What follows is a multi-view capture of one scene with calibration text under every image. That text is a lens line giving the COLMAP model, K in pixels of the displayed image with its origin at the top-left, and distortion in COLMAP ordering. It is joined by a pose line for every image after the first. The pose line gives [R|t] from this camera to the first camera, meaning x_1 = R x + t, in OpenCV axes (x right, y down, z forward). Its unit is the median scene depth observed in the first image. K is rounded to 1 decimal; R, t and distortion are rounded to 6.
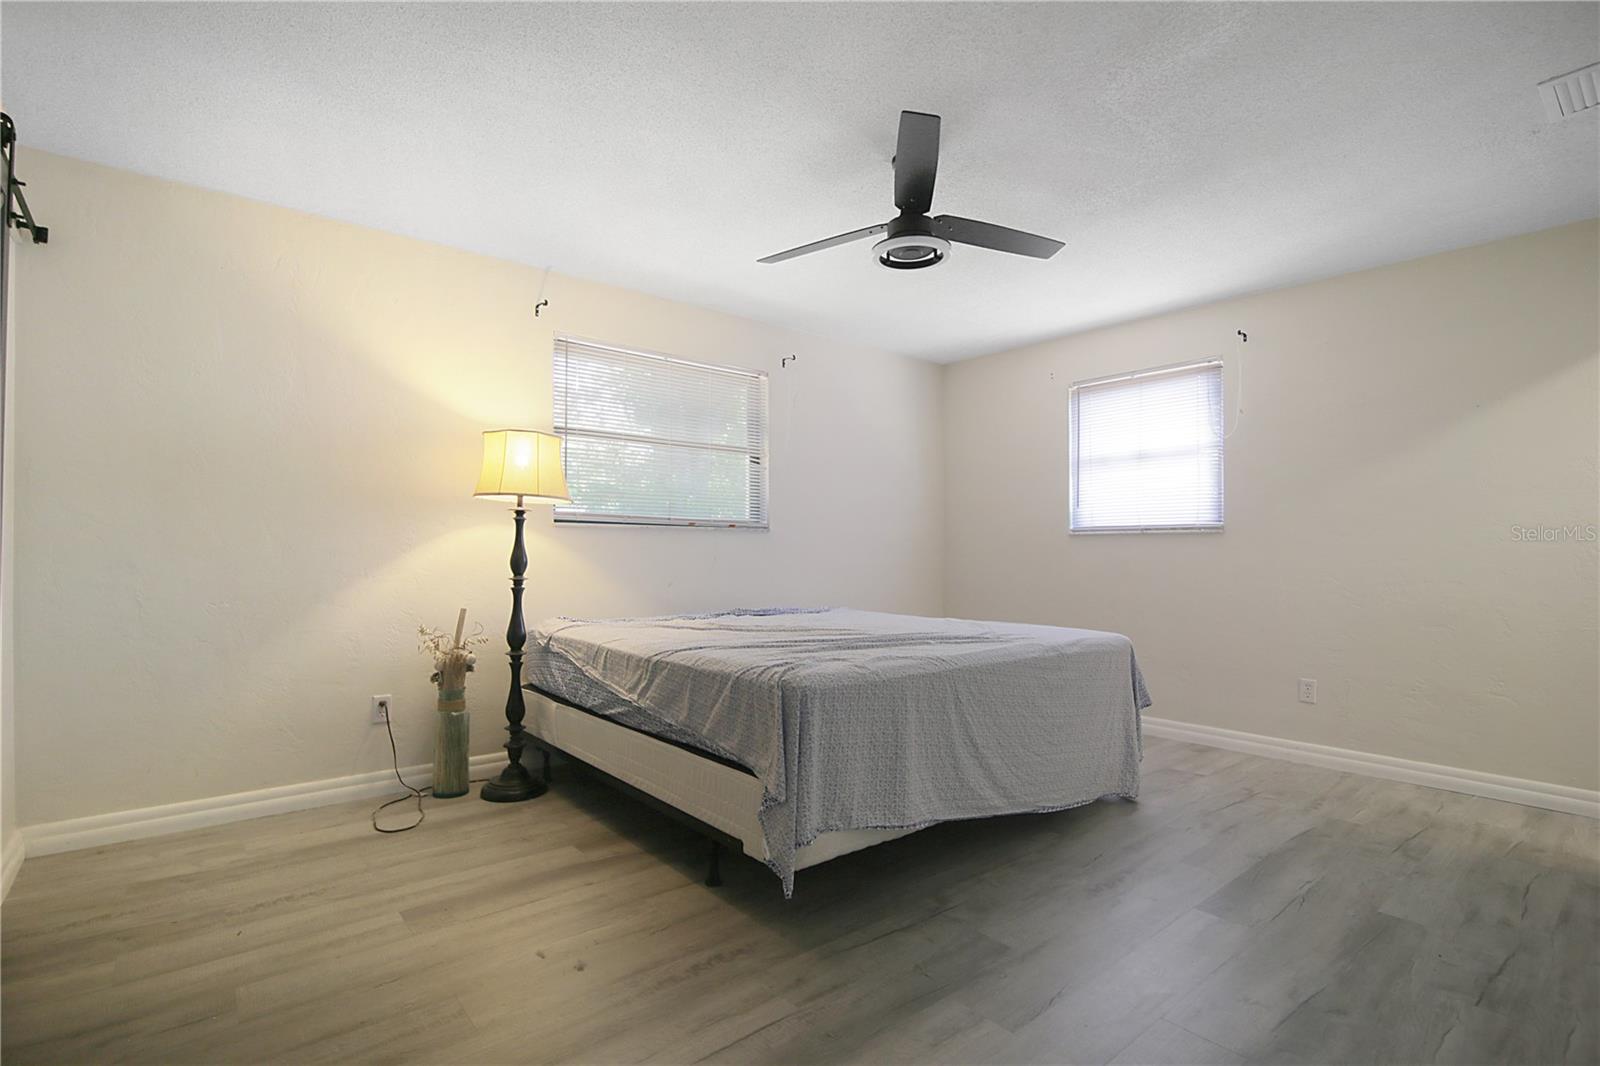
lens RADIAL K [[761.0, 0, 798.2], [0, 761.0, 546.0], [0, 0, 1]] dist [-0.015424, 0.000856]
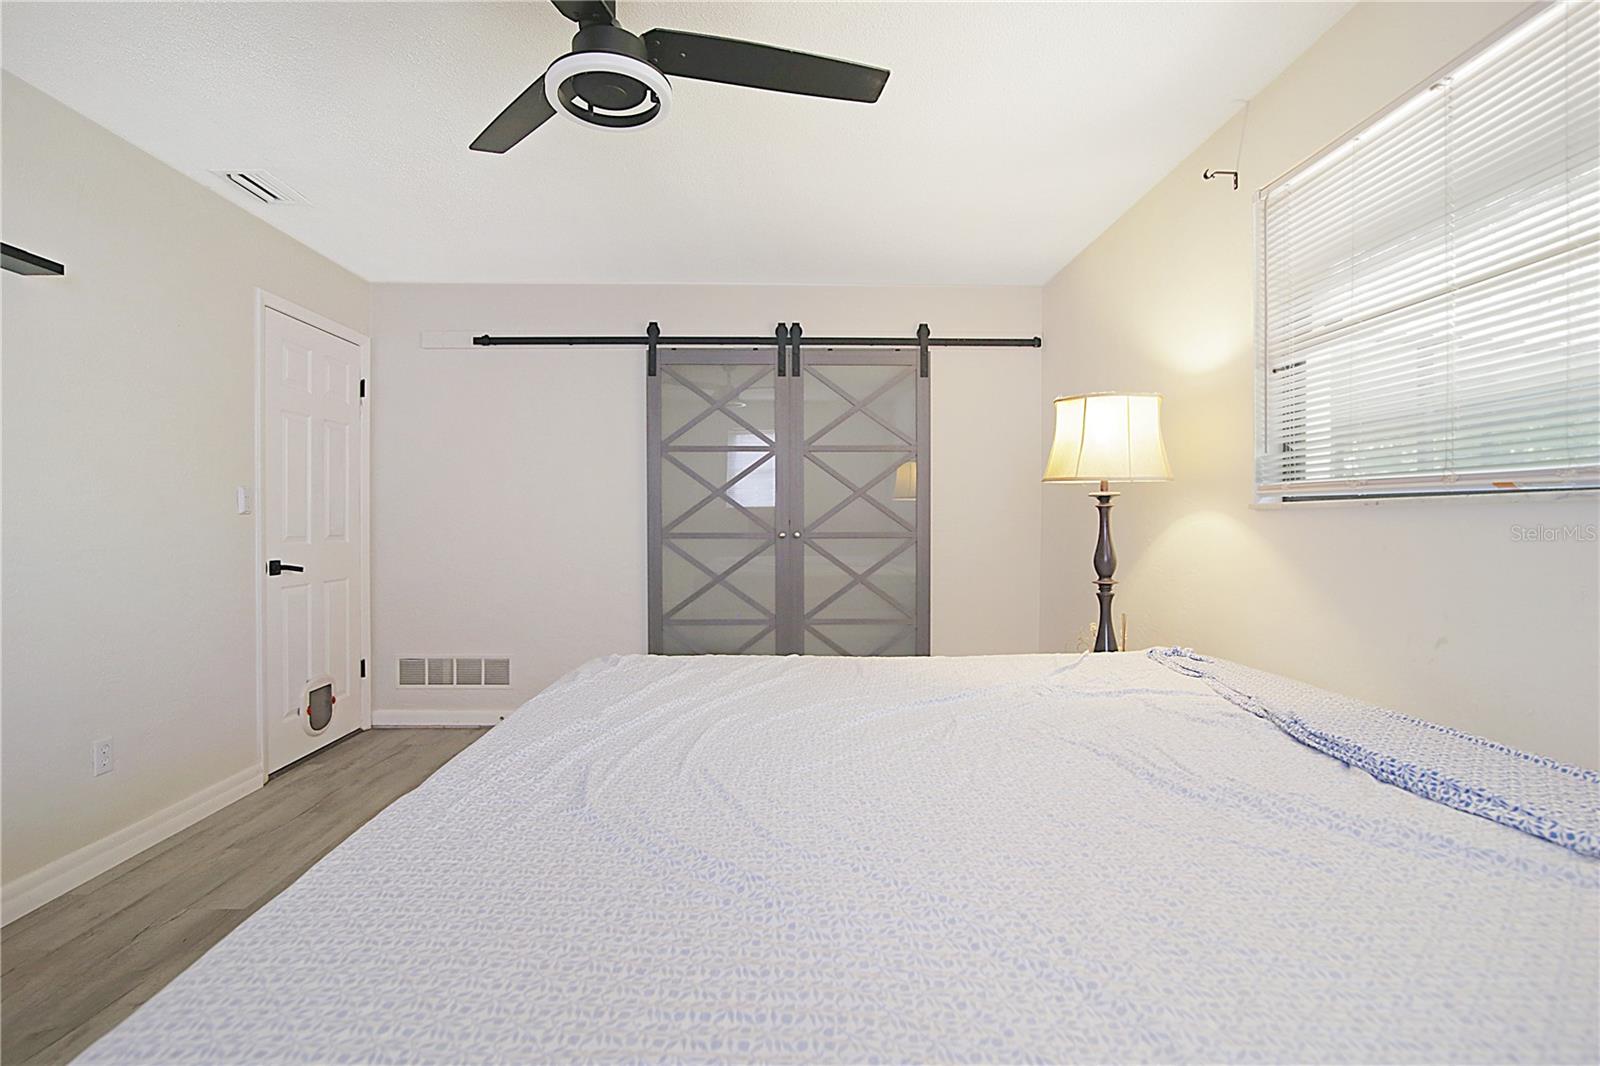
lens RADIAL K [[761.0, 0, 792.0], [0, 761.0, 524.9], [0, 0, 1]] dist [-0.015424, 0.000856]
pose [[-0.655784, -0.005134, -0.754931, 0.431211], [-0.000608, 0.999980, -0.006272, -0.011830], [0.754948, -0.003654, -0.655774, 1.278296]]
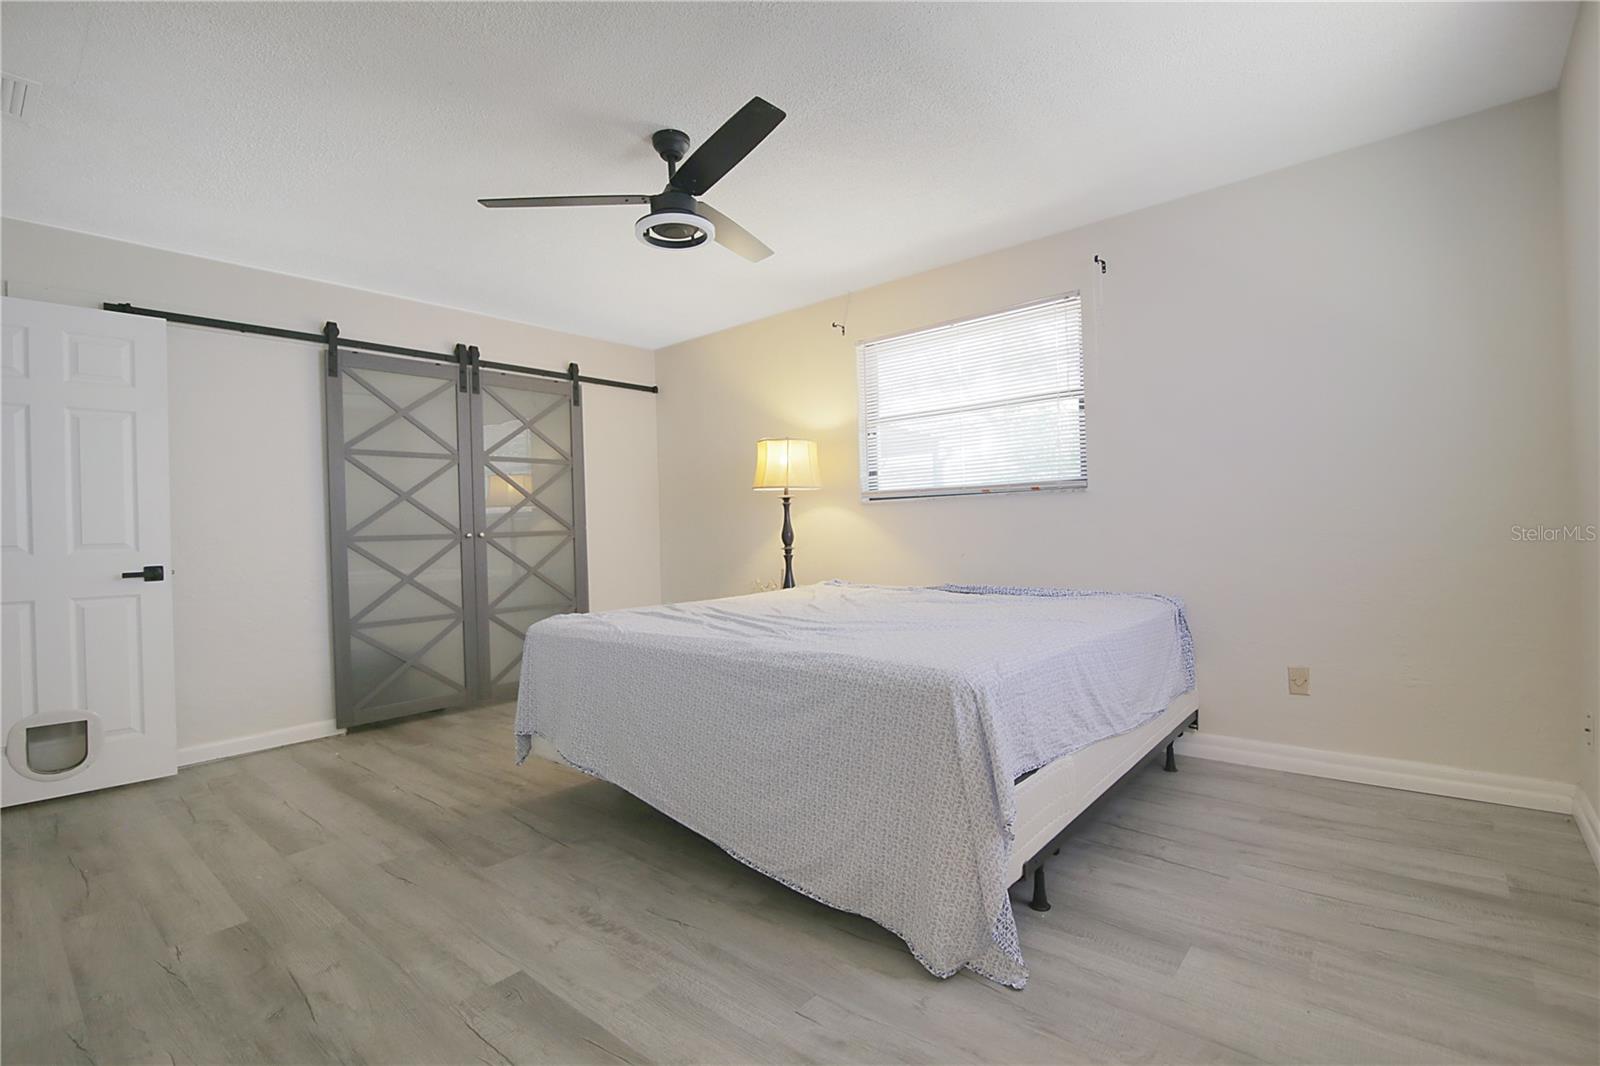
lens RADIAL K [[761.0, 0, 813.8], [0, 761.0, 525.3], [0, 0, 1]] dist [-0.015424, 0.000856]
pose [[0.155326, -0.015709, -0.987738, 0.968964], [0.039443, 0.999175, -0.009689, 0.017135], [0.987076, -0.037454, 0.155817, 0.844325]]
